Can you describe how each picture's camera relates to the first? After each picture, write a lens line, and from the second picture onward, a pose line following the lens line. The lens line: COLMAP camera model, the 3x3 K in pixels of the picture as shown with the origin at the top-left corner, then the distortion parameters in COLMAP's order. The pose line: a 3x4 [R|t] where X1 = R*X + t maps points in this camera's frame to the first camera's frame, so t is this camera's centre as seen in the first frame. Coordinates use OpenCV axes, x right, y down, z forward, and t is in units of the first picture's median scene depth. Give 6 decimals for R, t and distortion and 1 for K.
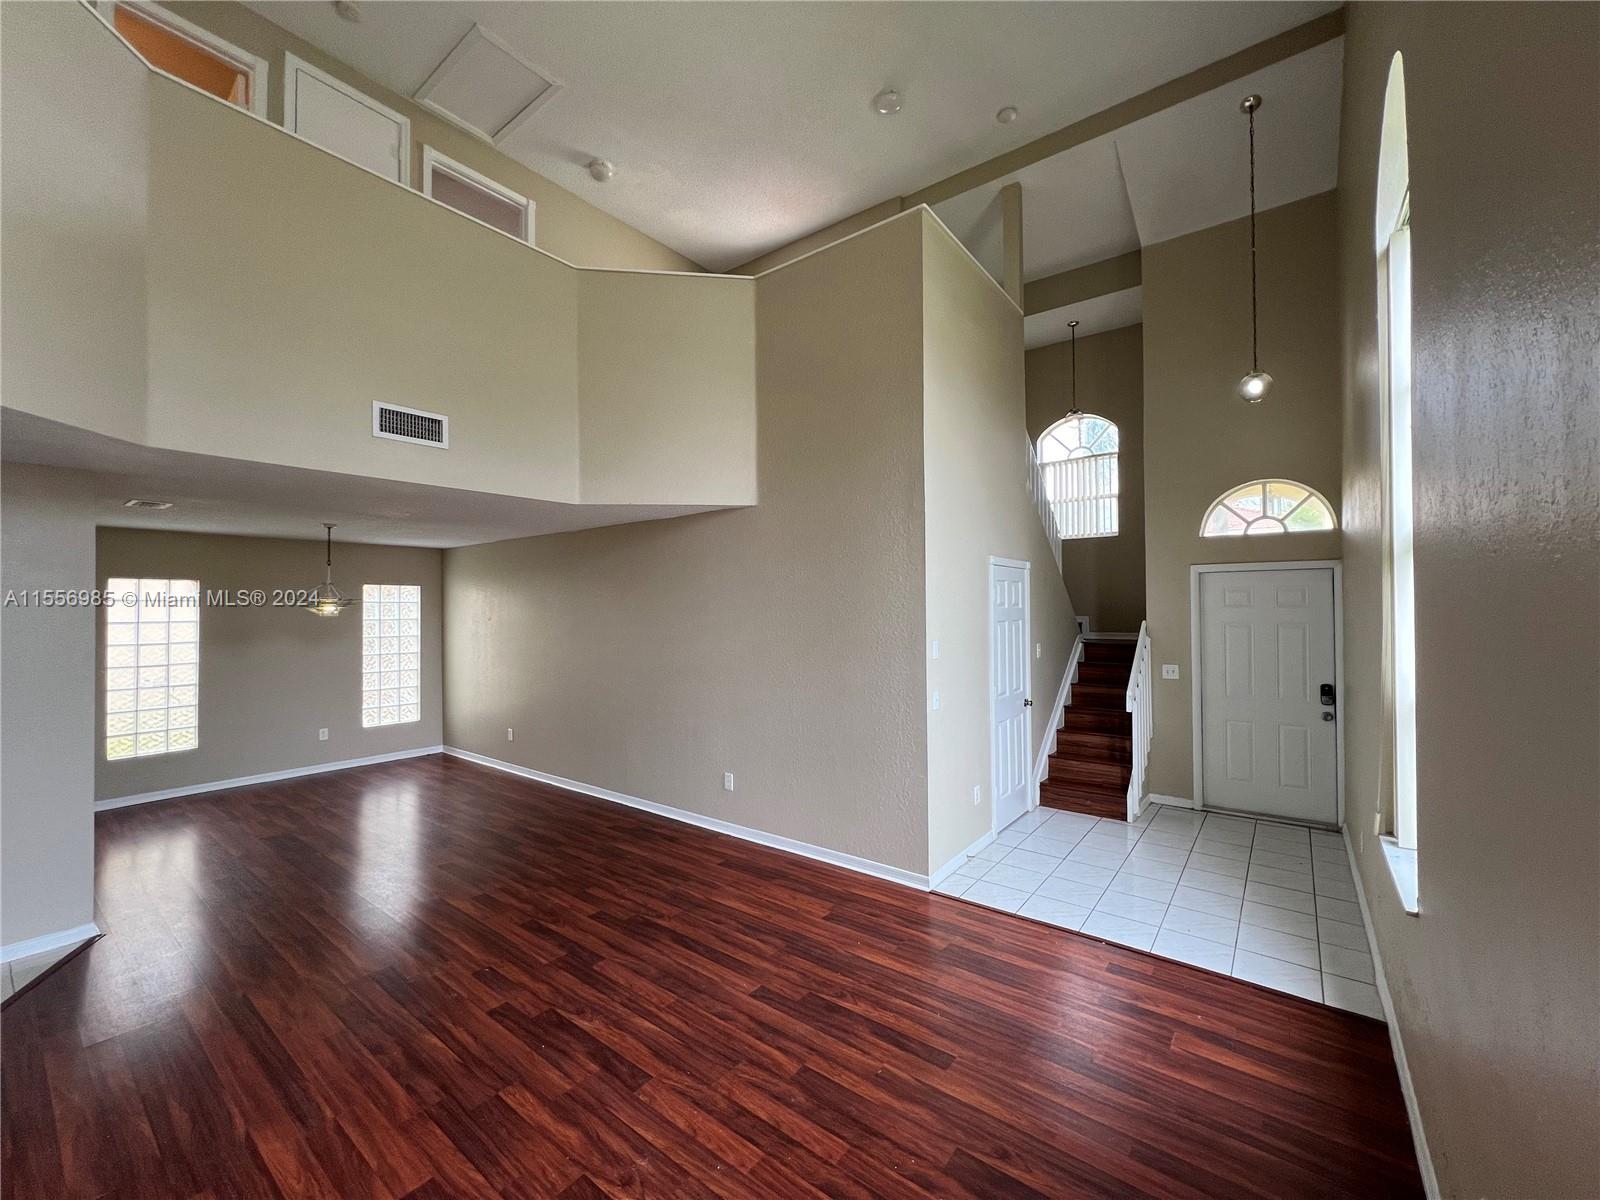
lens RADIAL K [[642.7, 0, 794.6], [0, 642.7, 597.4], [0, 0, 1]] dist [-0.001419, 0.000602]
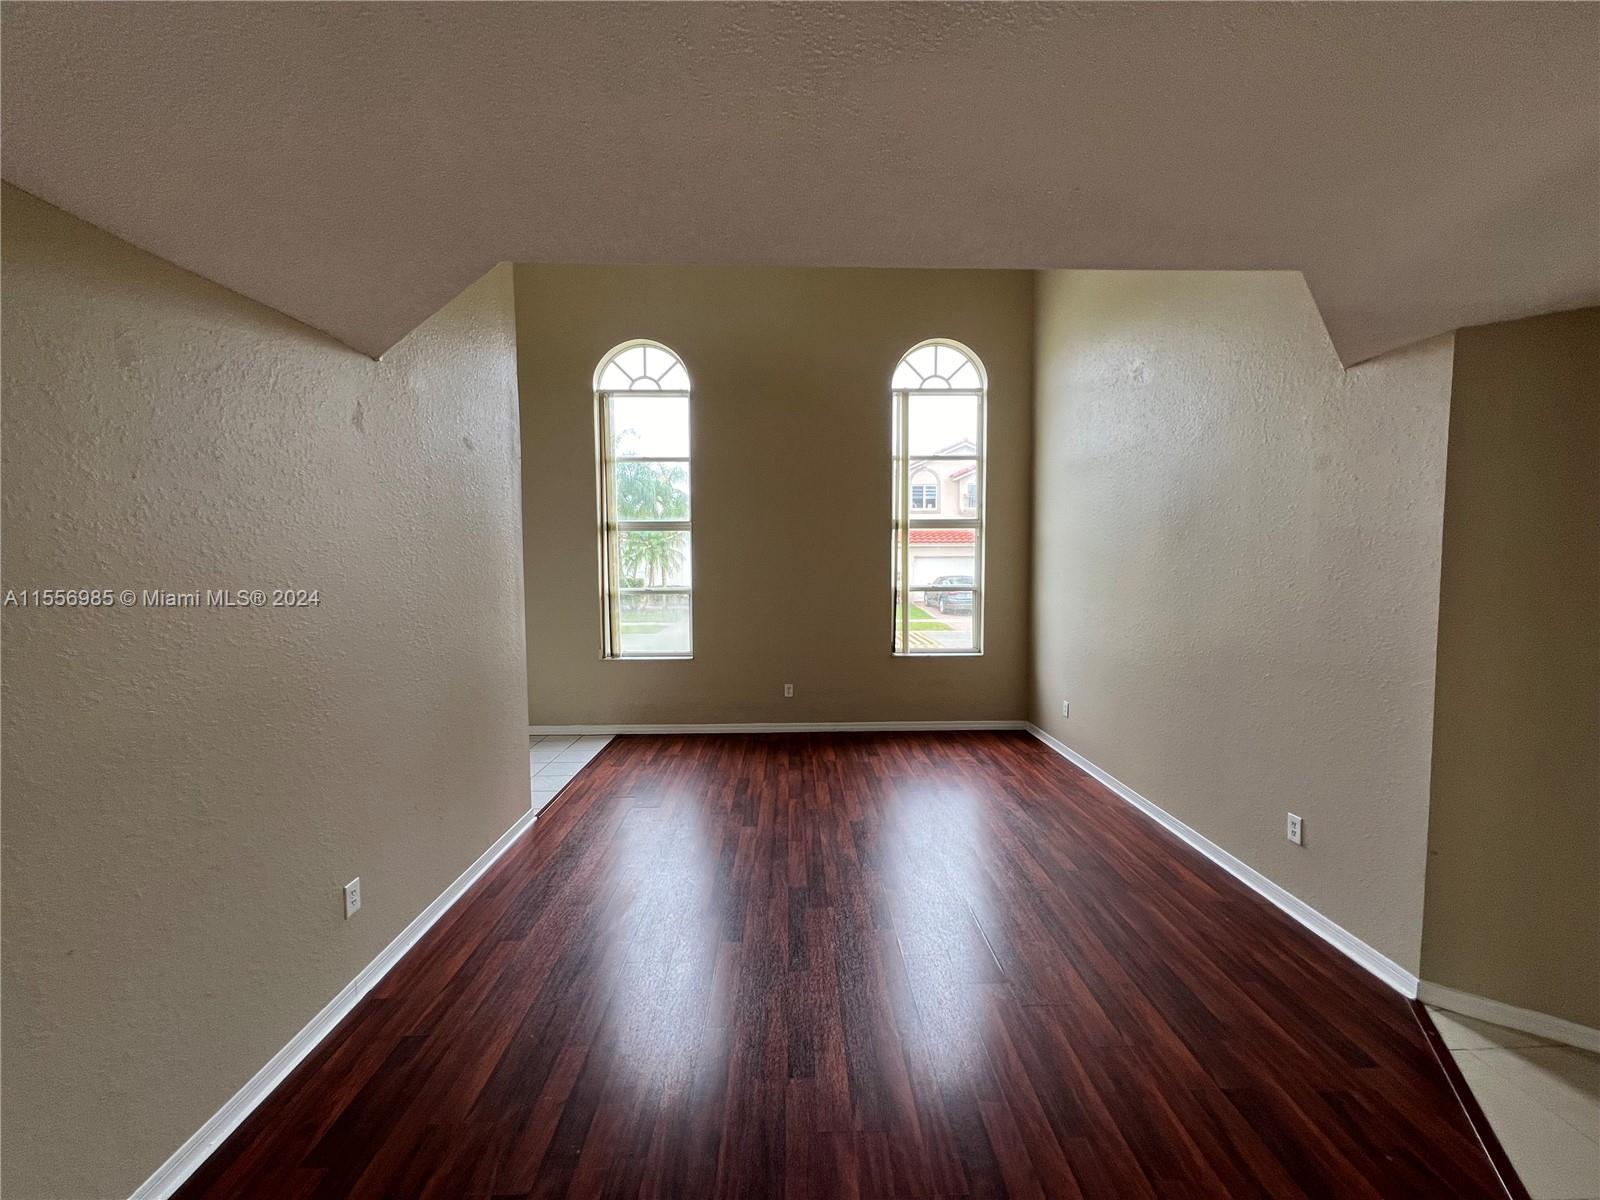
lens RADIAL K [[642.7, 0, 800.2], [0, 642.7, 600.8], [0, 0, 1]] dist [-0.001419, 0.000602]
pose [[-0.625243, -0.037512, 0.779528, -0.851181], [0.000952, 0.998807, 0.048827, 0.038307], [-0.780429, 0.031271, -0.624461, 1.255949]]
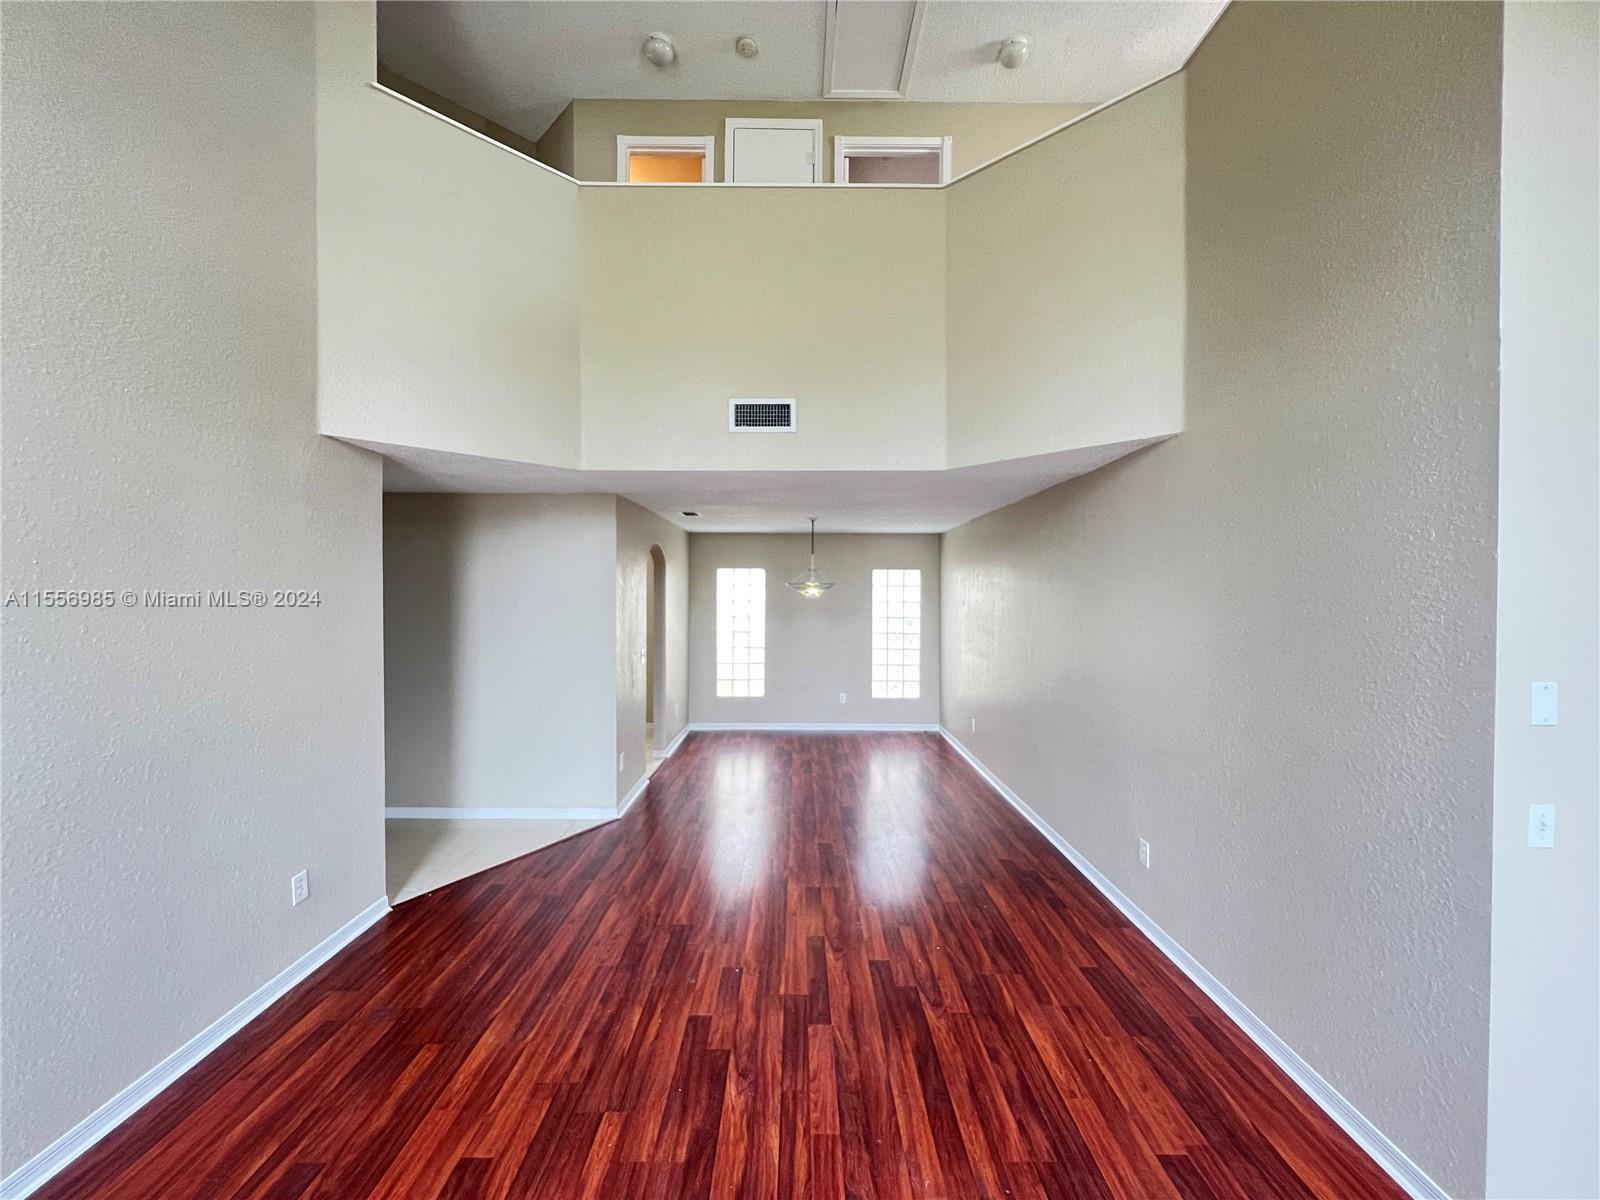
lens RADIAL K [[649.4, 0, 799.7], [0, 649.4, 596.2], [0, 0, 1]] dist [-0.002005, -0.000483]
pose [[0.619056, 0.013621, -0.785229, 0.247703], [0.005557, 0.999749, 0.021723, 0.001975], [0.785327, -0.017811, 0.618825, 0.365338]]
